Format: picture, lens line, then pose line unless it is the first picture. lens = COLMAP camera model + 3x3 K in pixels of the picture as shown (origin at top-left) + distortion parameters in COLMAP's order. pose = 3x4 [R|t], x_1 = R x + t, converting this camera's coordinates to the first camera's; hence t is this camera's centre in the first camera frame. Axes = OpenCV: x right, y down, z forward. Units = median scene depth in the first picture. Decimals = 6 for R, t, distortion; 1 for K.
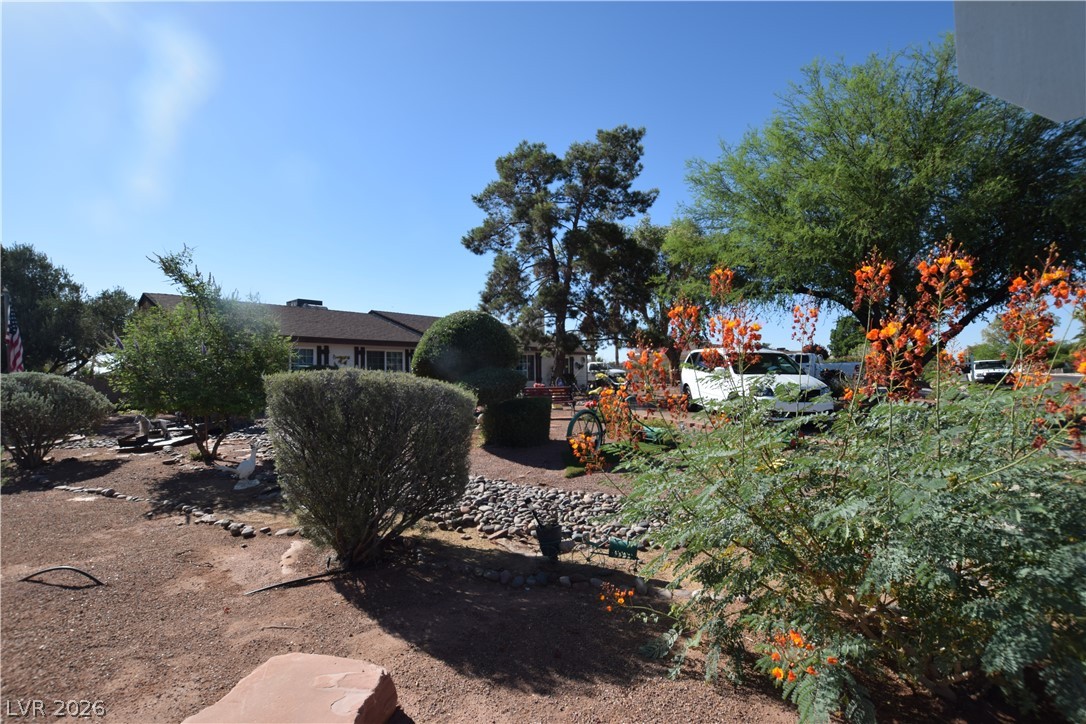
lens RADIAL K [[489.8, 0, 547.9], [0, 489.8, 360.9], [0, 0, 1]] dist [-0.036238, 0.004787]
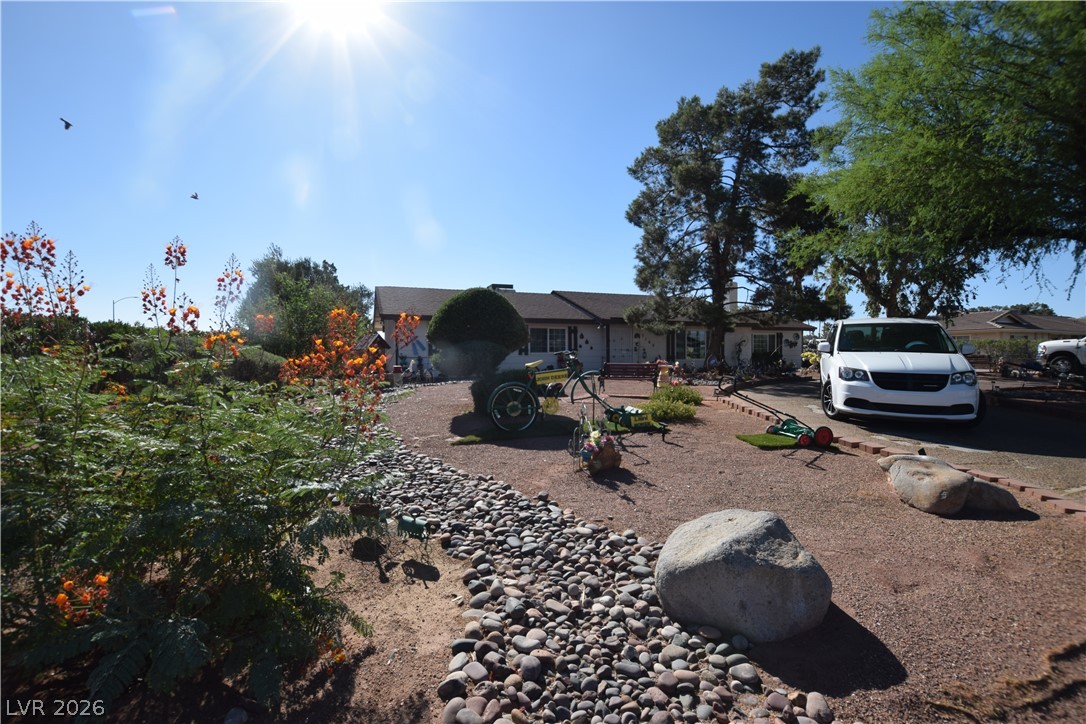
lens RADIAL K [[489.8, 0, 542.0], [0, 489.8, 358.1], [0, 0, 1]] dist [-0.036238, 0.004787]
pose [[0.856617, 0.018989, -0.515604, 0.565994], [0.001346, 0.999237, 0.039036, 0.008978], [0.515951, -0.034133, 0.855938, 0.174877]]
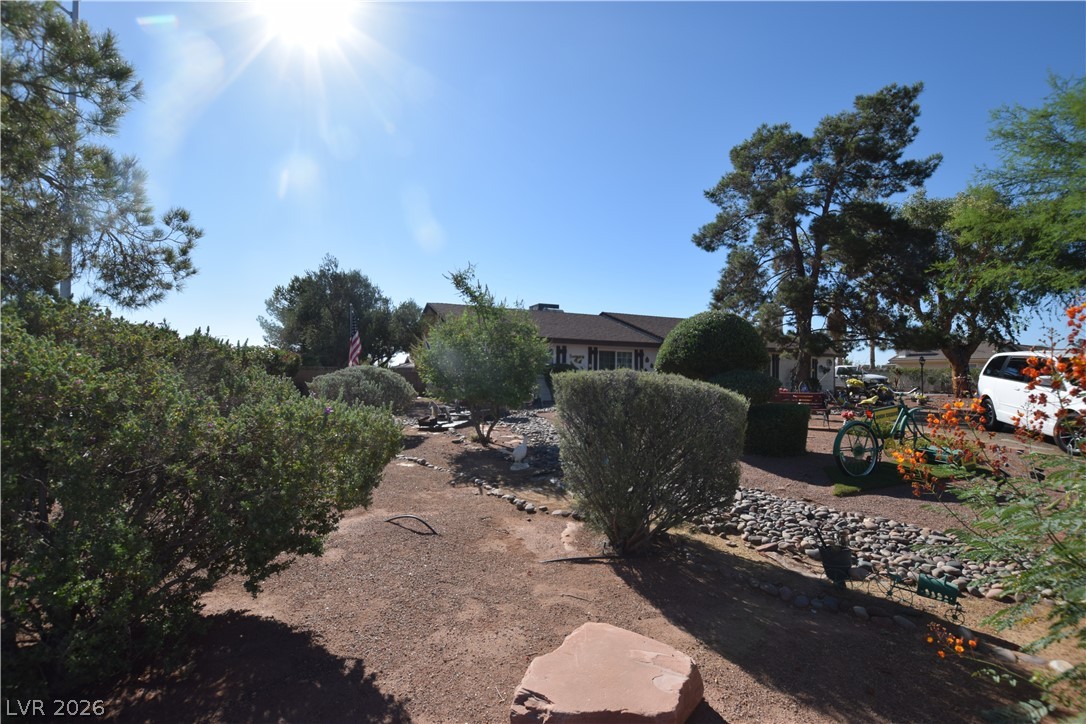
lens RADIAL K [[489.8, 0, 537.8], [0, 489.8, 362.2], [0, 0, 1]] dist [-0.036238, 0.004787]
pose [[0.895862, 0.016728, -0.444018, -0.049132], [-0.015437, 0.999860, 0.006524, -0.002110], [0.444065, 0.001010, 0.895994, -0.024402]]
